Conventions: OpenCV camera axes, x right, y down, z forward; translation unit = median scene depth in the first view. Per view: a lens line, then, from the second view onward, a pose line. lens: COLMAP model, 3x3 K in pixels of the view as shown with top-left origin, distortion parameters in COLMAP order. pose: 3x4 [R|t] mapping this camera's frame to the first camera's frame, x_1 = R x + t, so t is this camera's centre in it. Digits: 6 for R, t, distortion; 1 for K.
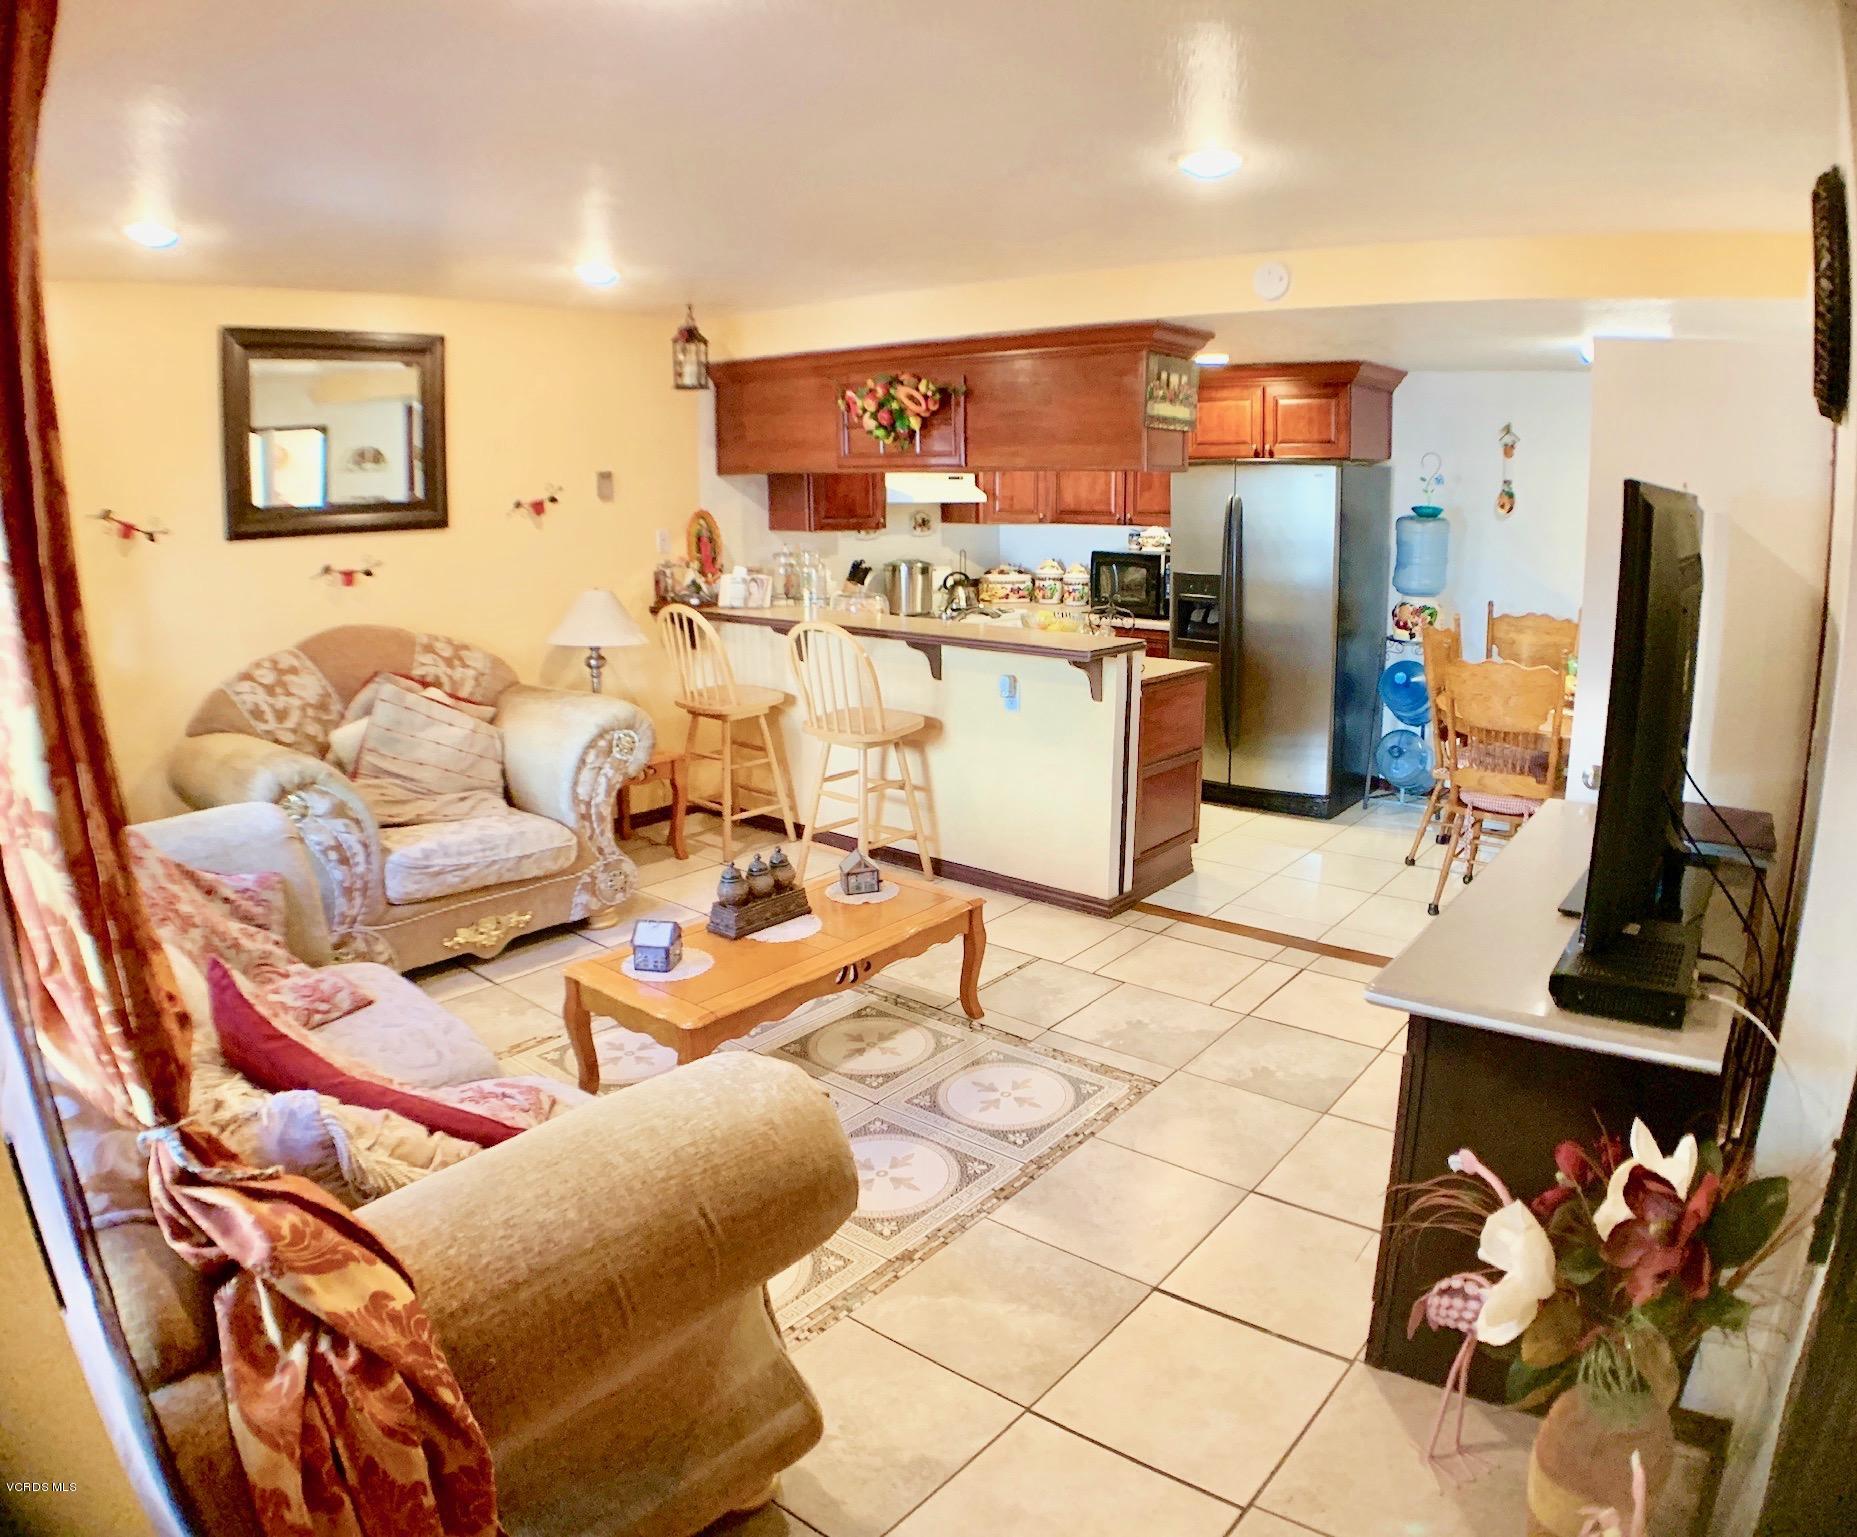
lens RADIAL K [[1242.1, 0, 972.4], [0, 1242.1, 750.2], [0, 0, 1]] dist [-0.200349, 0.027074]
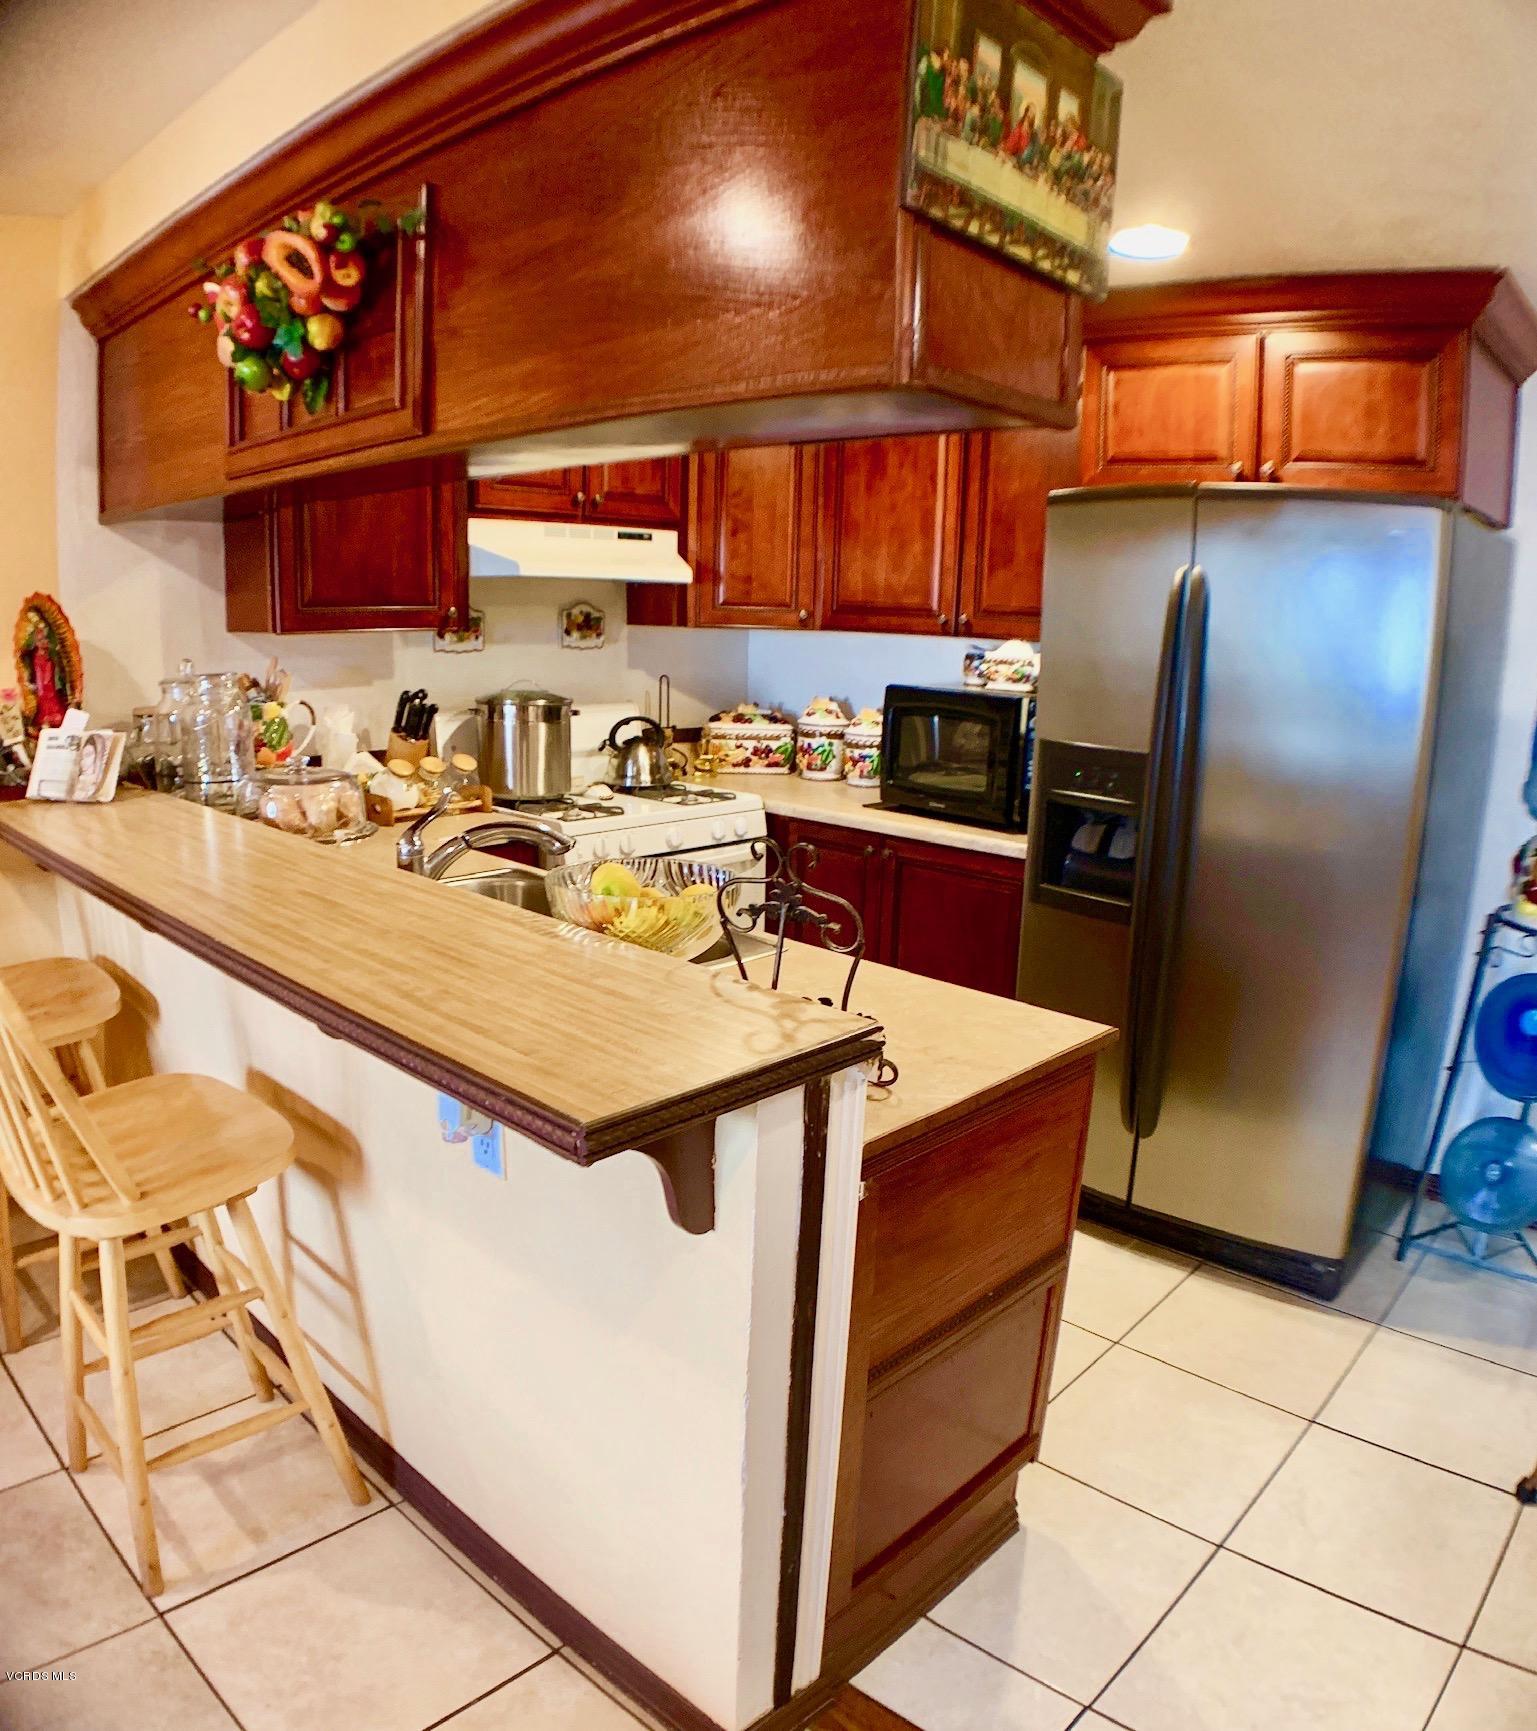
lens RADIAL K [[1242.3, 0, 772.0], [0, 1242.3, 988.6], [0, 0, 1]] dist [-0.167809, 0.000204]
pose [[0.996409, 0.052790, -0.066198, 0.104925], [-0.046916, 0.995072, 0.087350, -0.092636], [0.070483, -0.083930, 0.993976, 0.565877]]
